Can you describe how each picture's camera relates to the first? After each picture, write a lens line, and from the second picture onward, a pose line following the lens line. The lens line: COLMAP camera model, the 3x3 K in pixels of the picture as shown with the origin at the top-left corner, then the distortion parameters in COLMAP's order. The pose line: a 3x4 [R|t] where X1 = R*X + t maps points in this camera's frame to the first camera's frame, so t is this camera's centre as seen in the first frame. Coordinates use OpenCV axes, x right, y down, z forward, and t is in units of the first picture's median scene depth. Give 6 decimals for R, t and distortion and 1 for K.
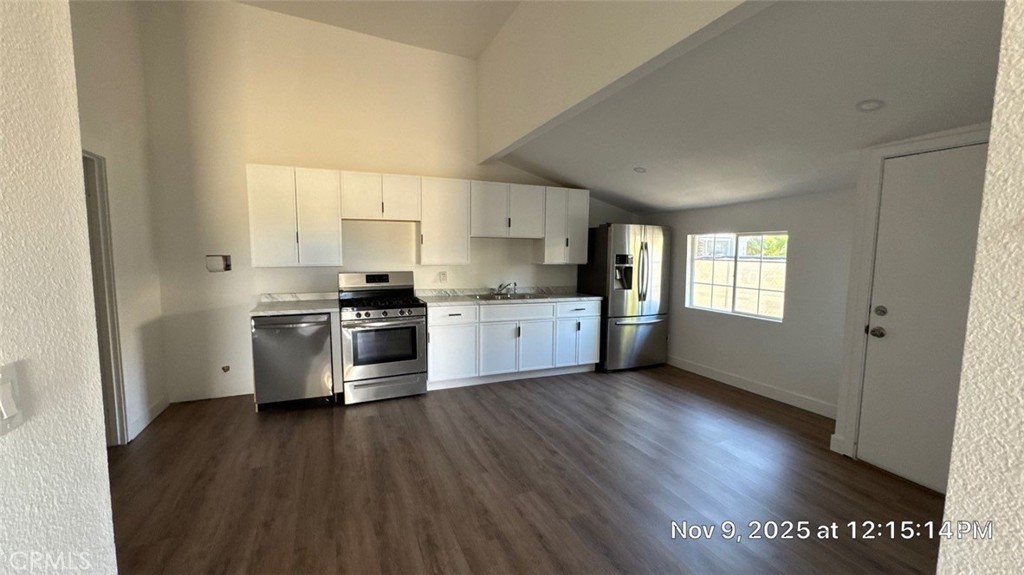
lens RADIAL K [[409.8, 0, 511.9], [0, 409.8, 285.4], [0, 0, 1]] dist [-0.003548, 0.000182]
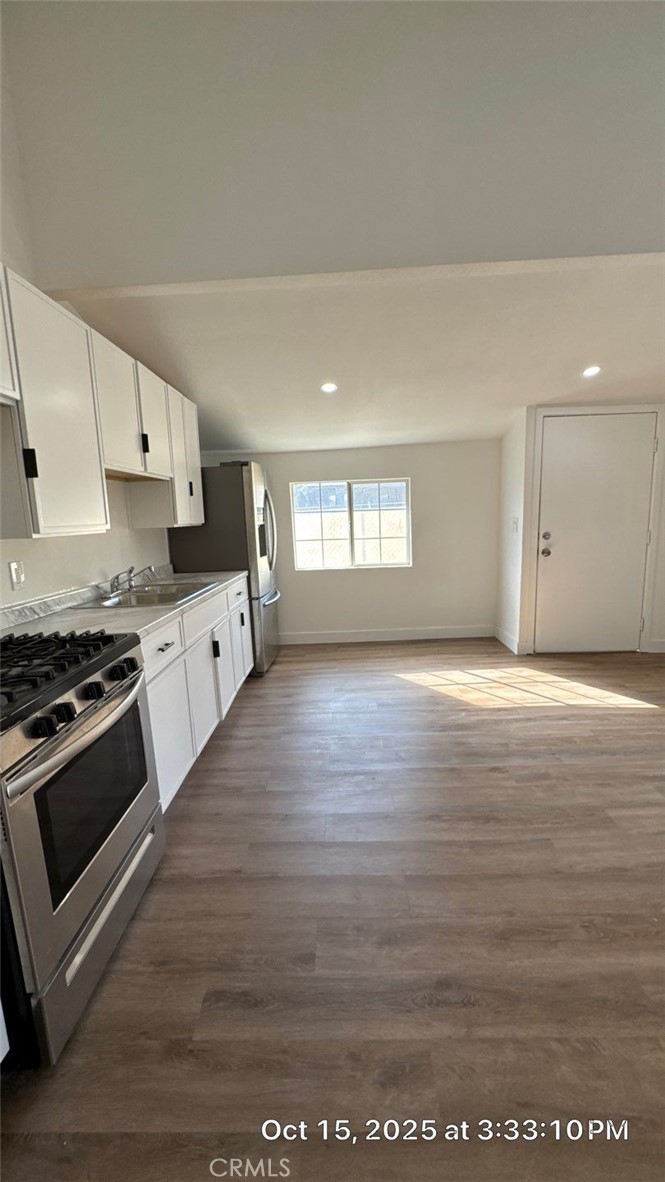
lens RADIAL K [[473.0, 0, 328.6], [0, 473.0, 592.2], [0, 0, 1]] dist [-0.003548, 0.000182]
pose [[0.427393, -0.171303, 0.887688, -0.553343], [0.123060, 0.983769, 0.130595, -0.030453], [-0.895651, 0.053423, 0.441536, 0.698851]]
